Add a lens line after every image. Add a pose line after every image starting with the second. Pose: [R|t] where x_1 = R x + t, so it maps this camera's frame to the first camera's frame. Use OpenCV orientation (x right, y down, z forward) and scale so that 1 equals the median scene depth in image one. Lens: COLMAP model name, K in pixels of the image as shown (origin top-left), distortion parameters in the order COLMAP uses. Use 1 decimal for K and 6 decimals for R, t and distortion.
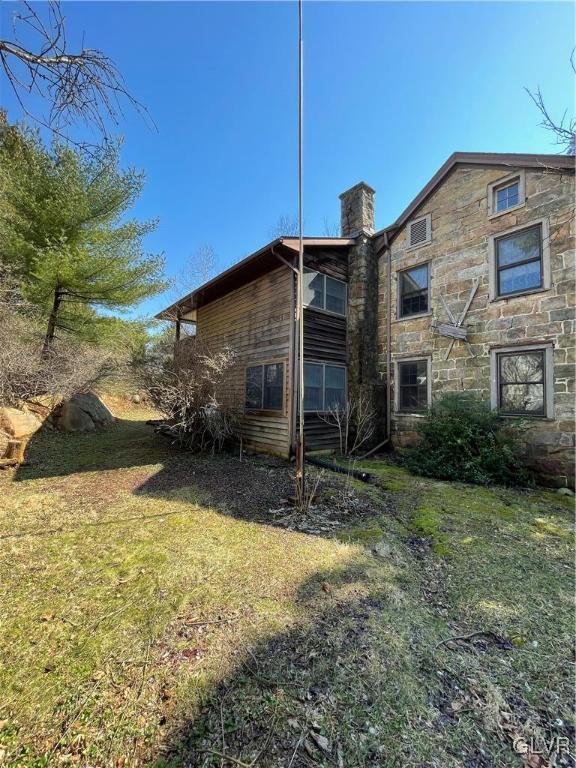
lens RADIAL K [[305.6, 0, 288.0], [0, 305.6, 384.0], [0, 0, 1]] dist [0.000907, 0.000043]
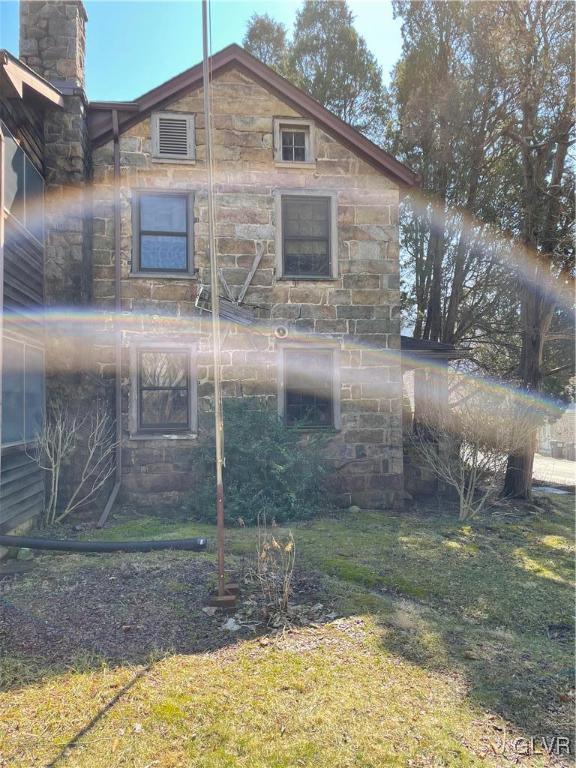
lens RADIAL K [[572.7, 0, 288.3], [0, 572.7, 386.8], [0, 0, 1]] dist [0.089705, -0.115626]
pose [[0.540386, 0.001570, 0.841416, -0.435889], [-0.023794, 0.999627, 0.013416, -0.019887], [-0.841081, -0.027271, 0.540221, 0.173928]]
